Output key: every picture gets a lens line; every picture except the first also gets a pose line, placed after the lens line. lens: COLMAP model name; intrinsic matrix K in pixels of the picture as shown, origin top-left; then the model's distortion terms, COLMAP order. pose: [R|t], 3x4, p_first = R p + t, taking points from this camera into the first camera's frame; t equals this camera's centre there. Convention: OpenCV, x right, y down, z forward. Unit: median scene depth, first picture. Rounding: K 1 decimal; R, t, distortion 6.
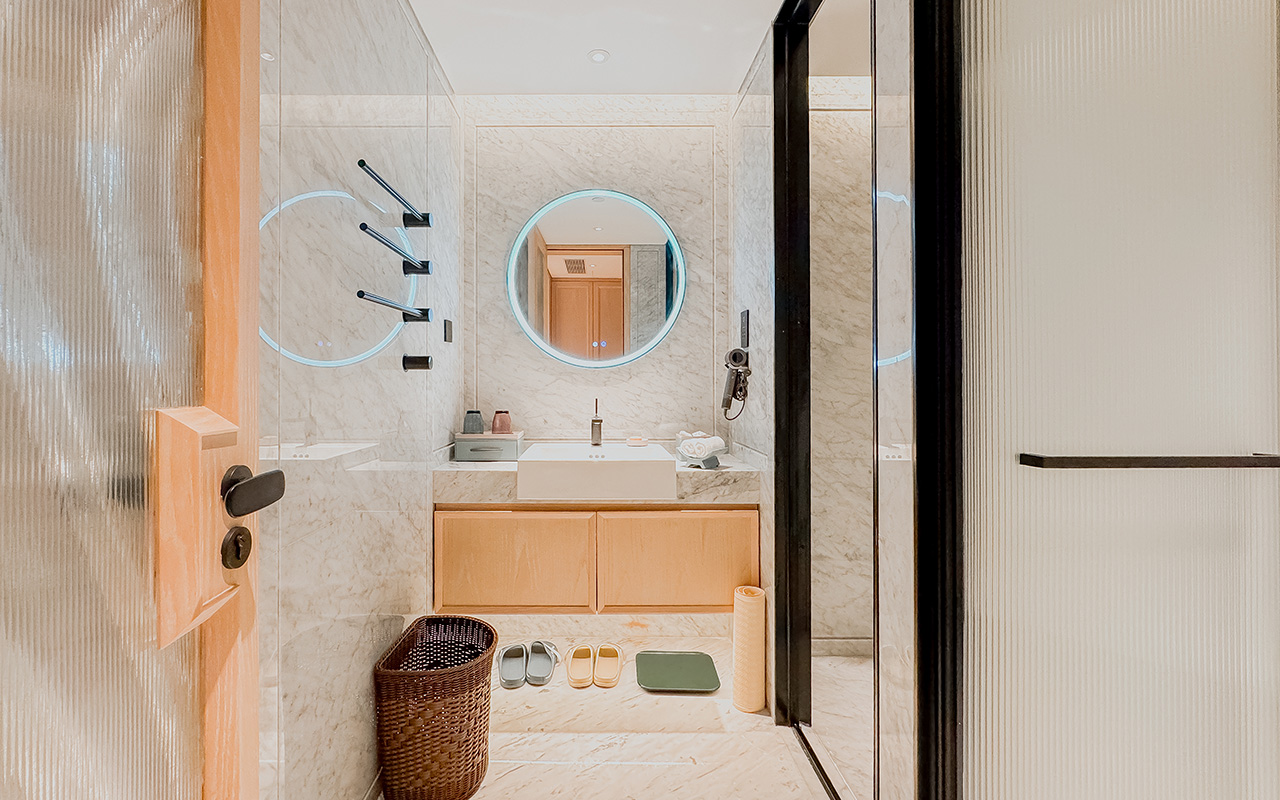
lens RADIAL K [[517.3, 0, 585.7], [0, 517.3, 382.6], [0, 0, 1]] dist [-0.002574, 0.000108]
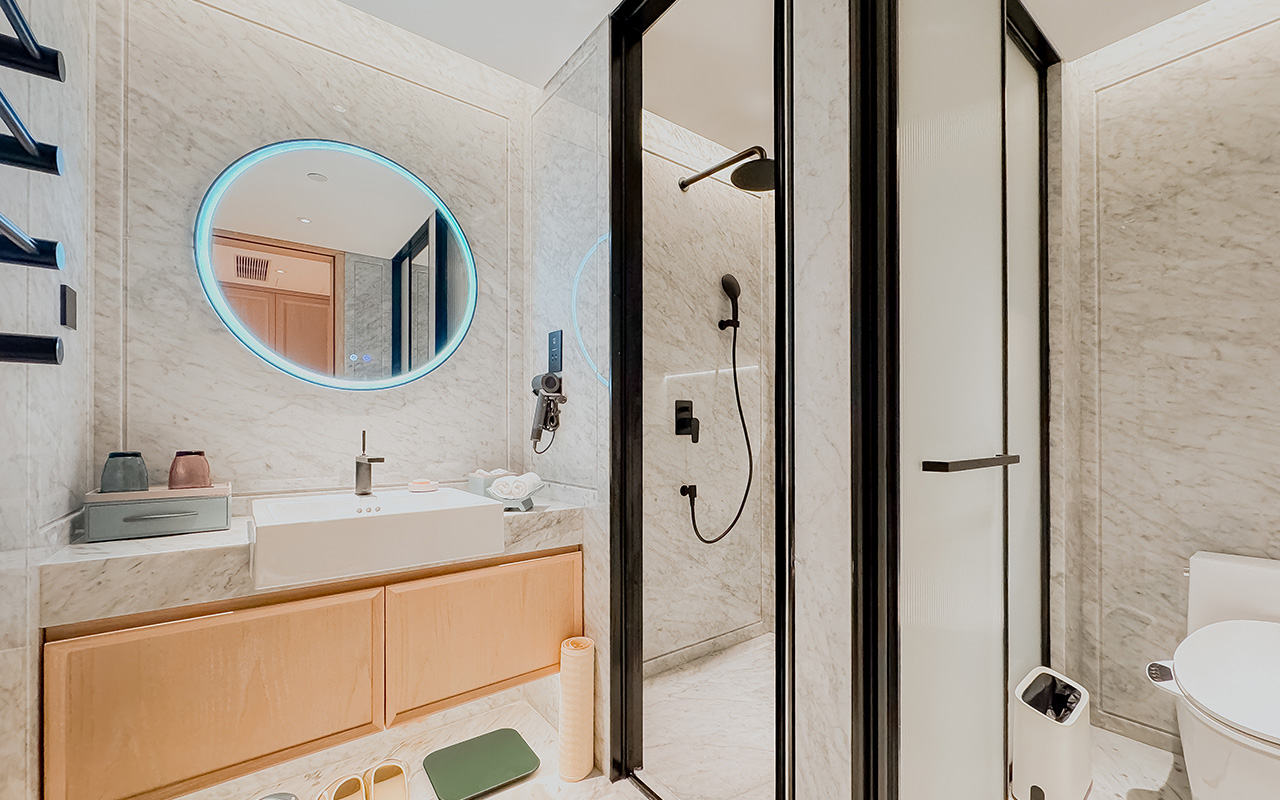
lens RADIAL K [[517.3, 0, 643.9], [0, 517.3, 426.1], [0, 0, 1]] dist [-0.002574, 0.000108]
pose [[0.789681, 0.002222, 0.613514, -0.119711], [-0.002395, 0.999997, -0.000539, 0.025282], [-0.613513, -0.001044, 0.789684, 0.194497]]
